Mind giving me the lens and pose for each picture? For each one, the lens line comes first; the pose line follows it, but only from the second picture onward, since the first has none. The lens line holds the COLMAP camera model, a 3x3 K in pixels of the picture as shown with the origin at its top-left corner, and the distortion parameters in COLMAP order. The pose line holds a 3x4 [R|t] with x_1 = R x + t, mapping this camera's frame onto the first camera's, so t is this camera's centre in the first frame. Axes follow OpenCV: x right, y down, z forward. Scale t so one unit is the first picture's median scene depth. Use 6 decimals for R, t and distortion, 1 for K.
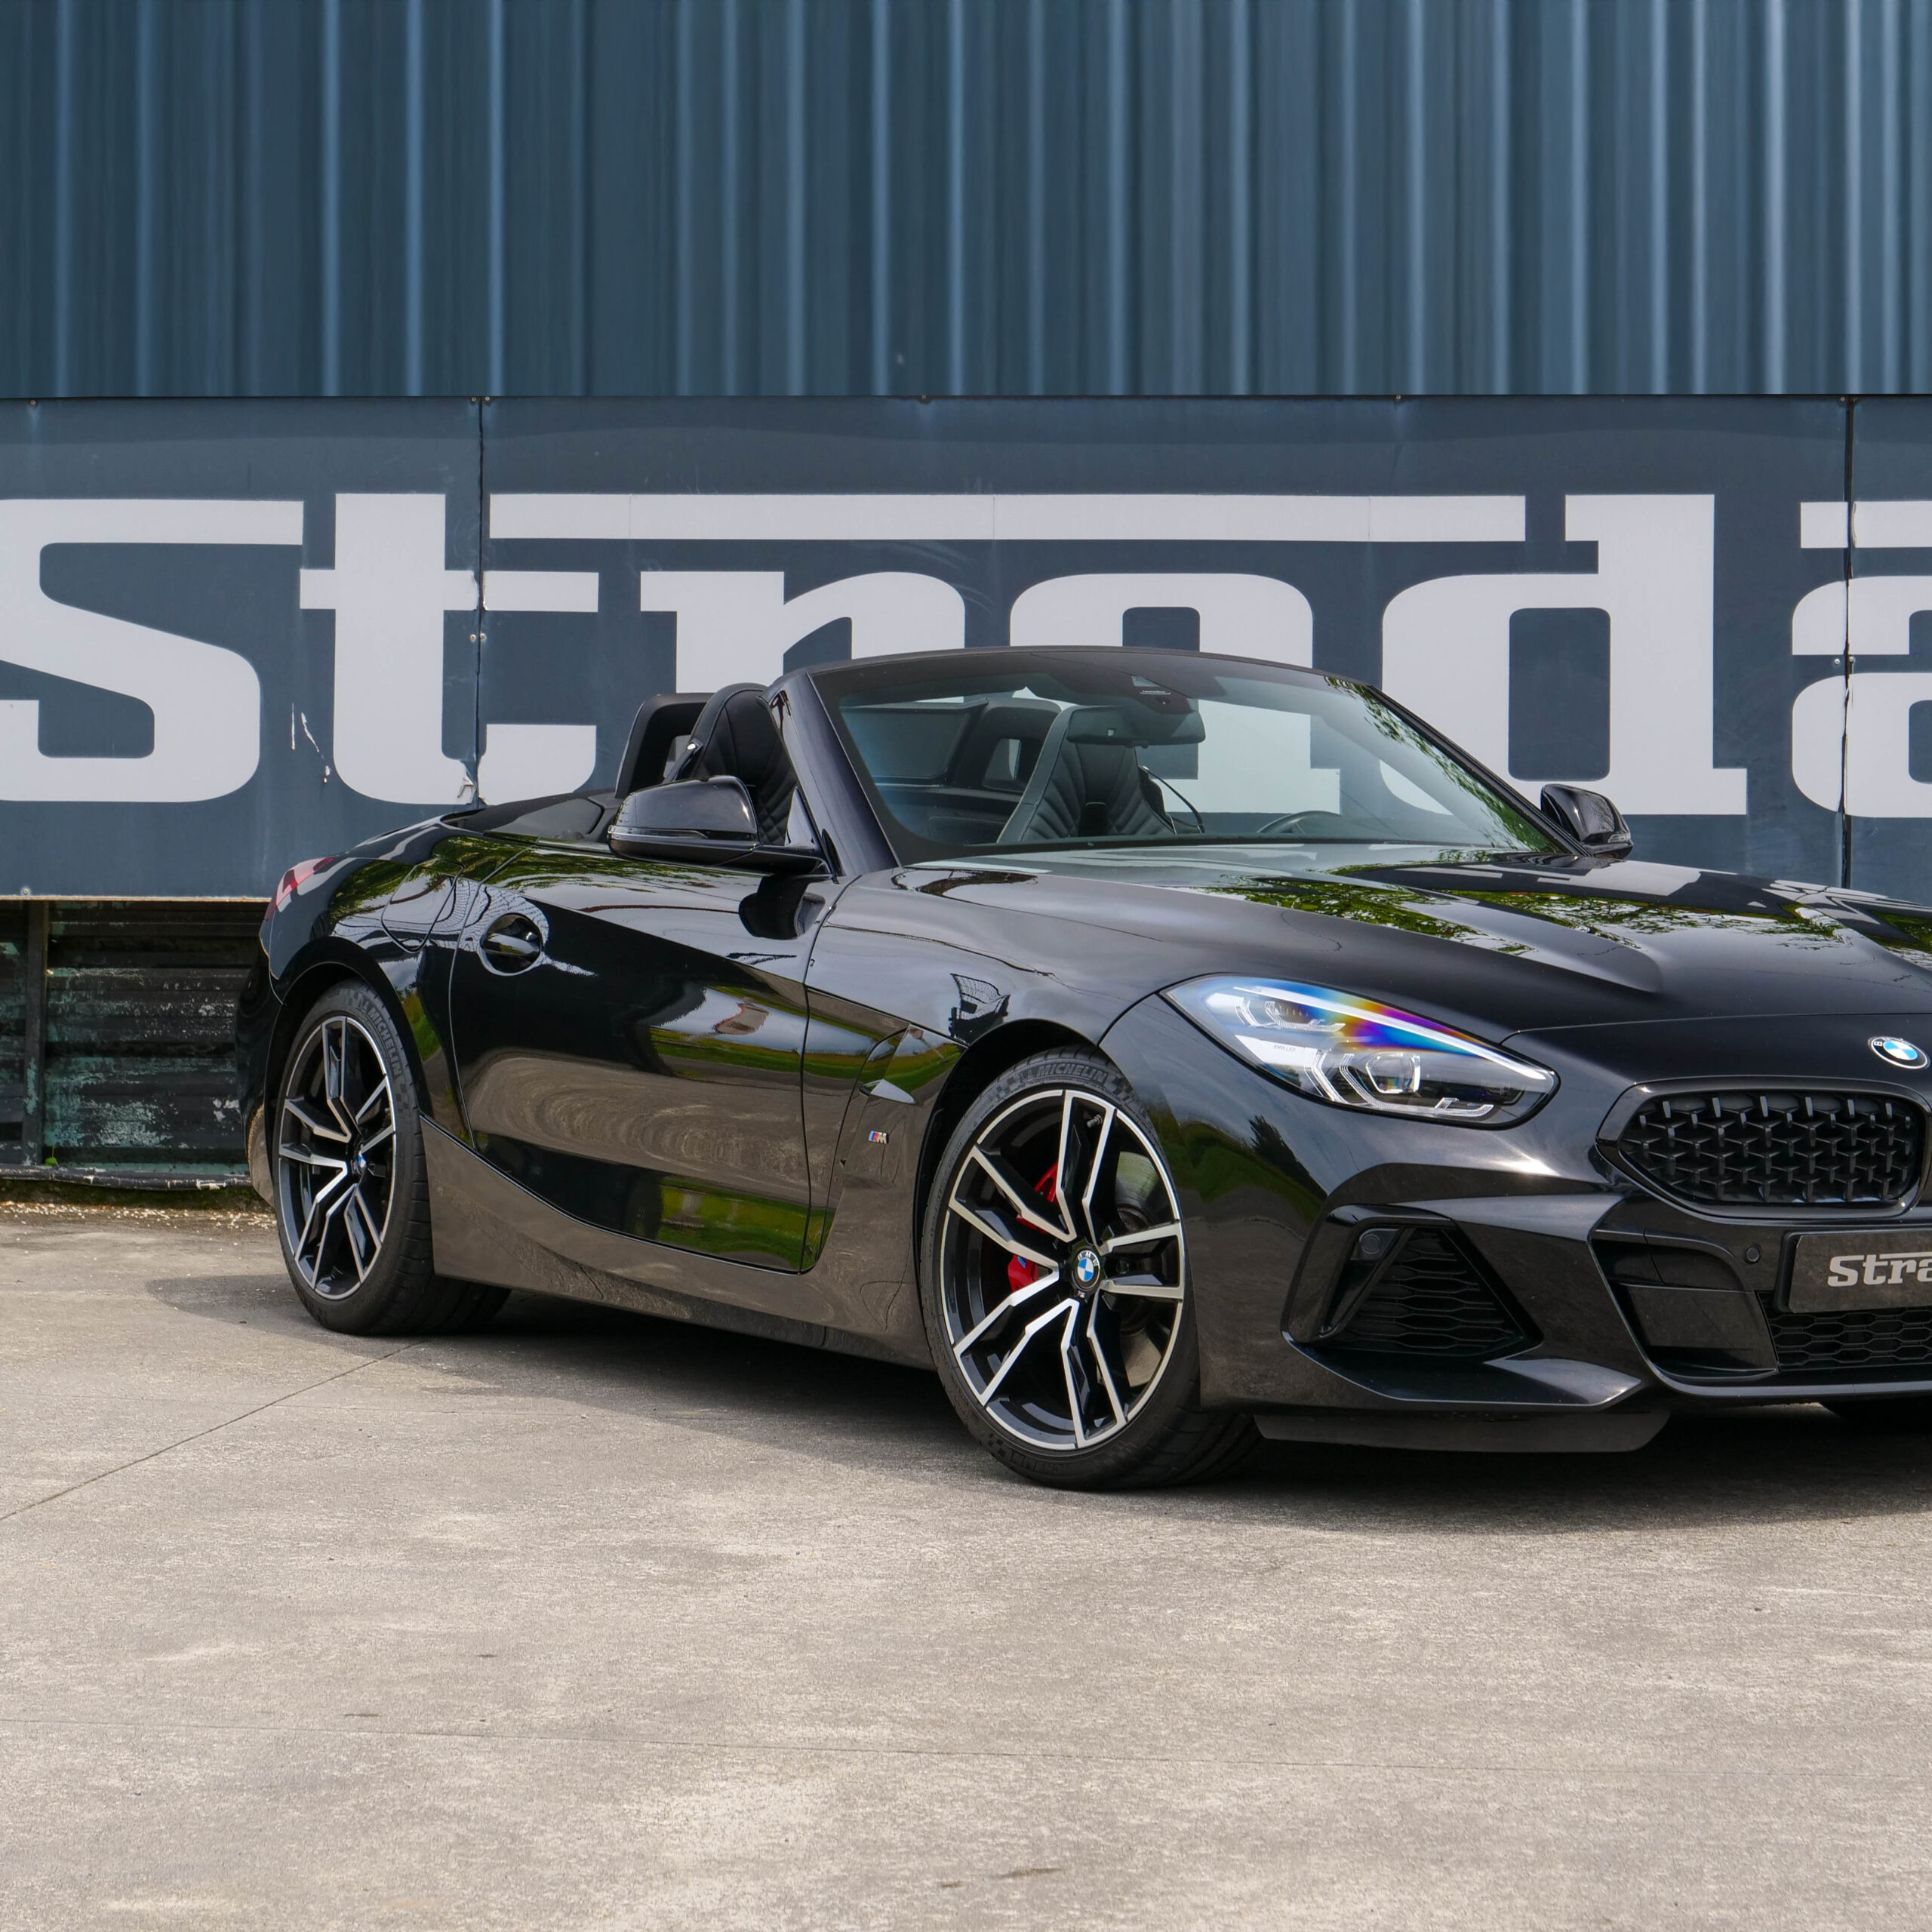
lens RADIAL K [[5409.7, 0, 944.3], [0, 5409.7, 906.3], [0, 0, 1]] dist [0.026370, 0.000000]
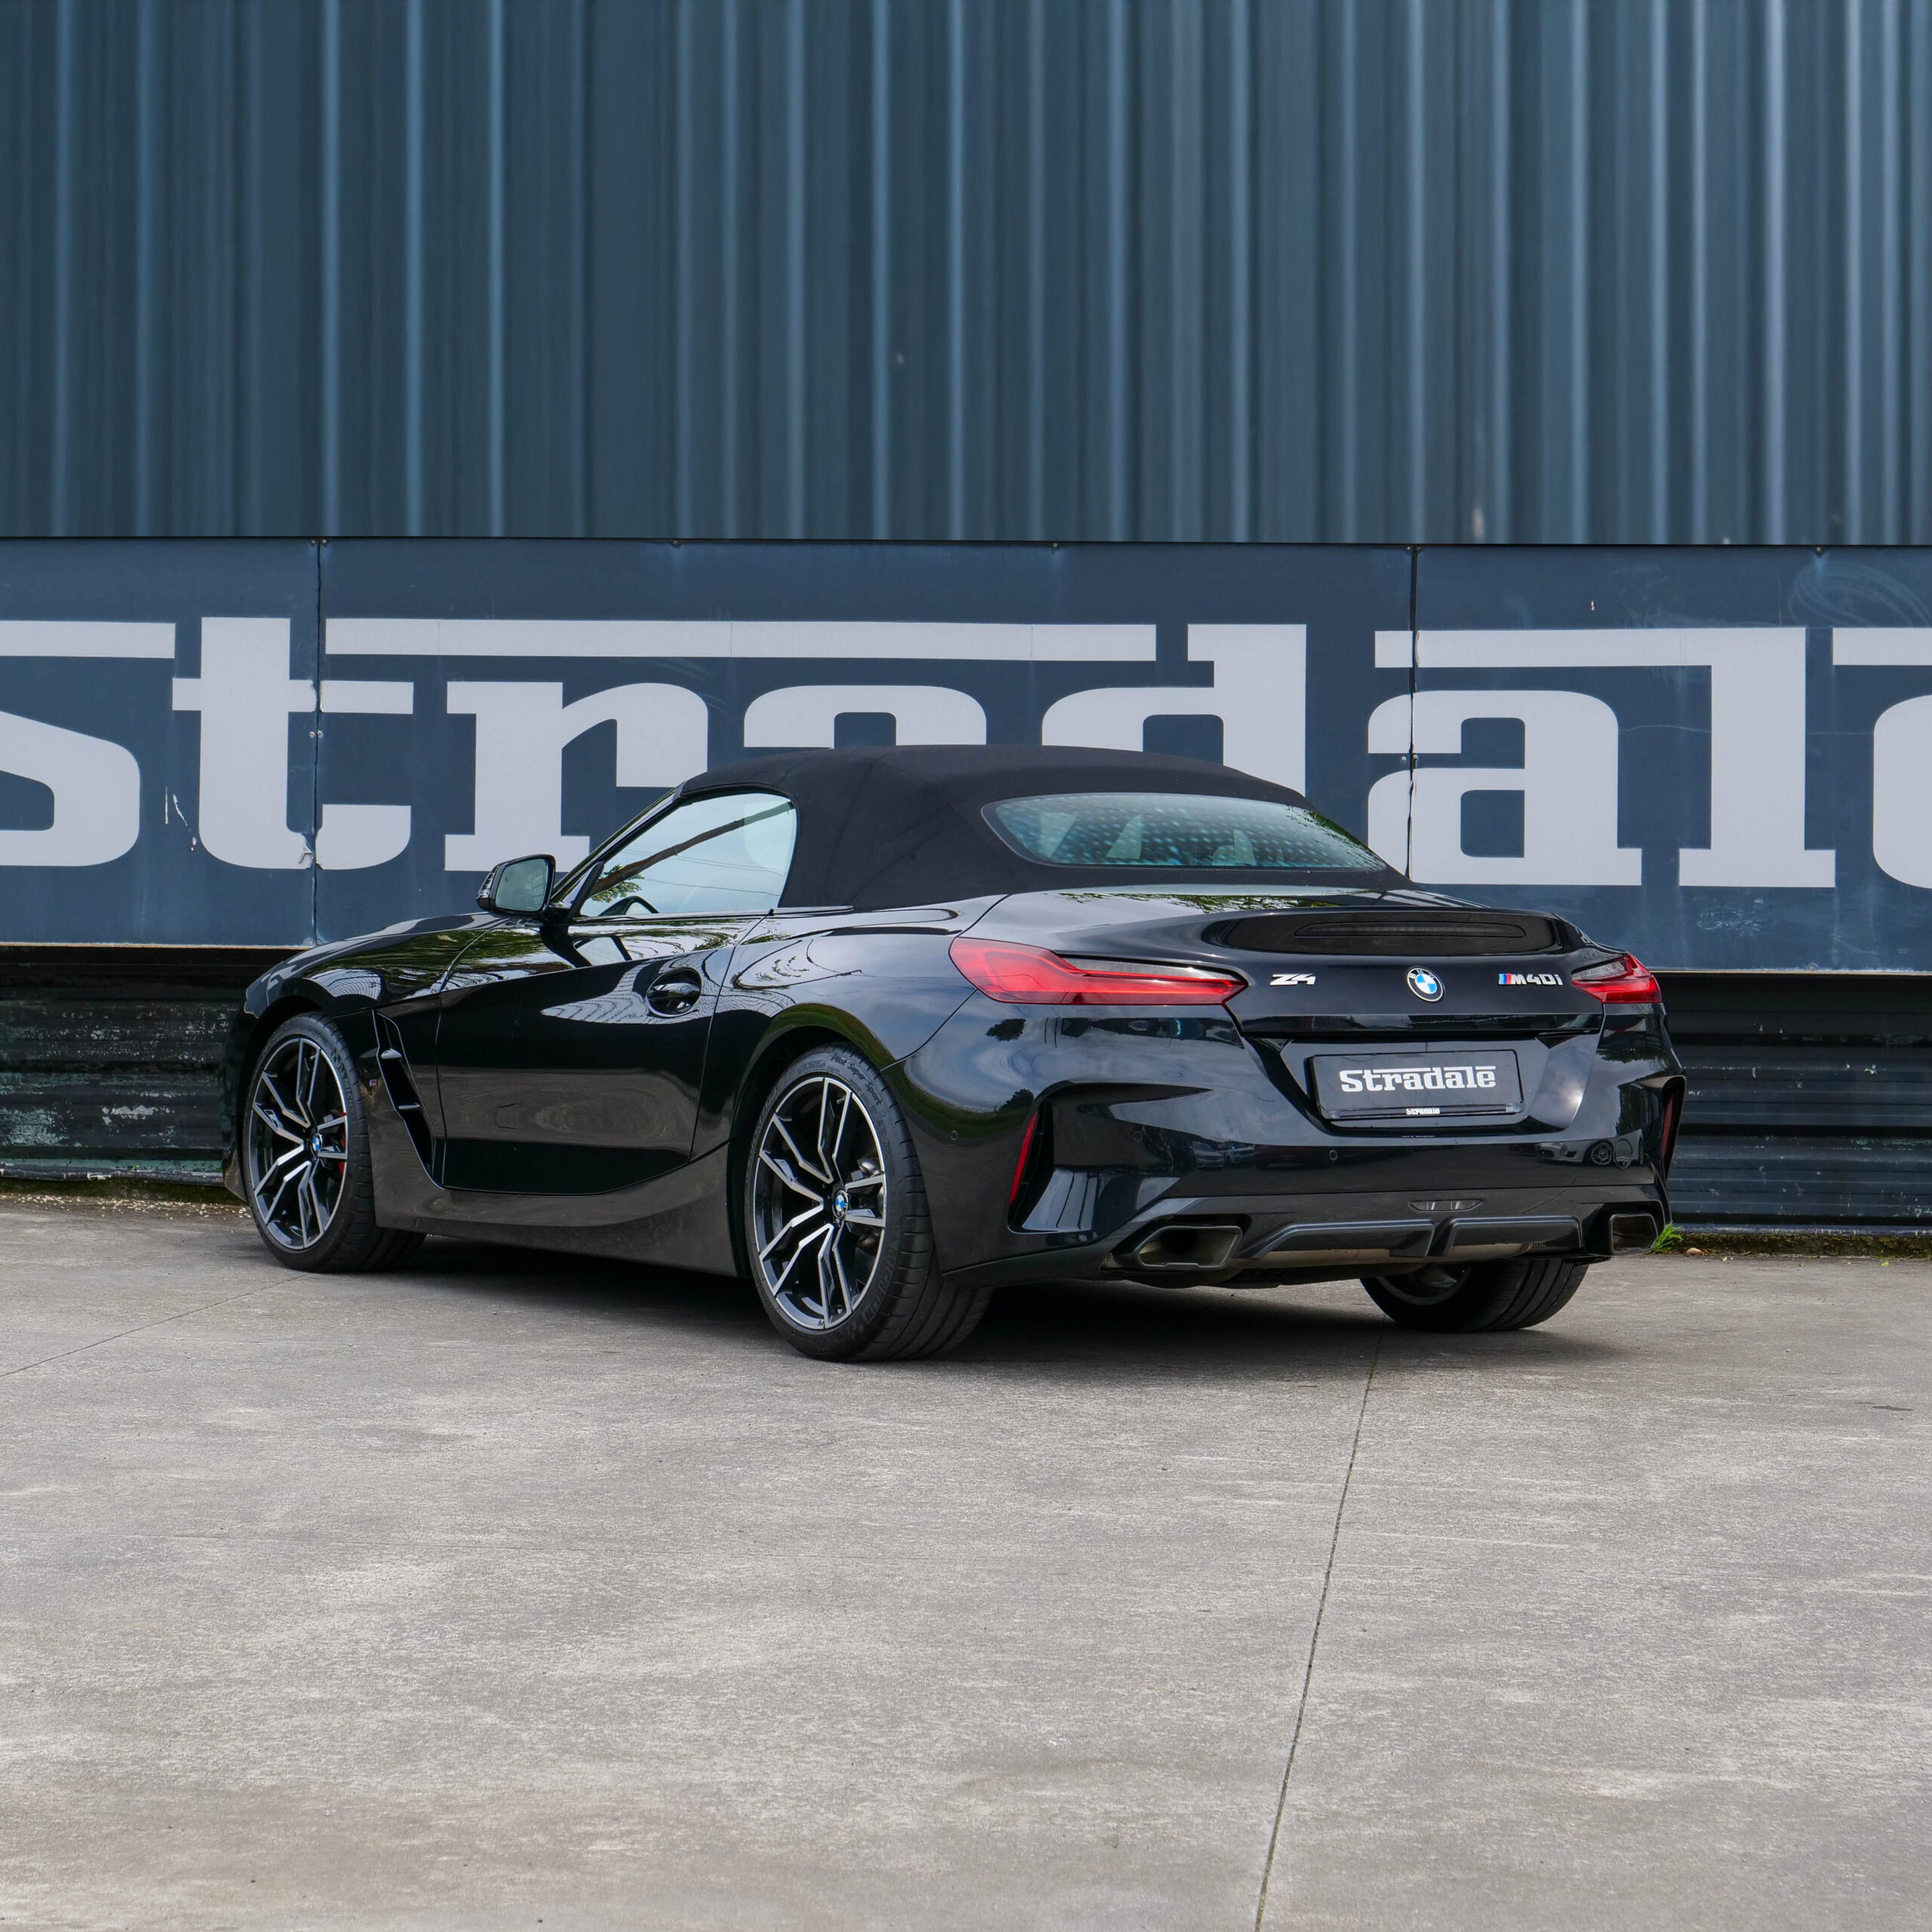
lens RADIAL K [[5204.7, 0, 914.6], [0, 5204.7, 895.6], [0, 0, 1]] dist [0.028309, 0.000000]
pose [[0.999944, 0.002184, 0.010336, 0.038560], [-0.002149, 0.999992, -0.003457, -0.008954], [-0.010343, 0.003435, 0.999941, -0.192593]]
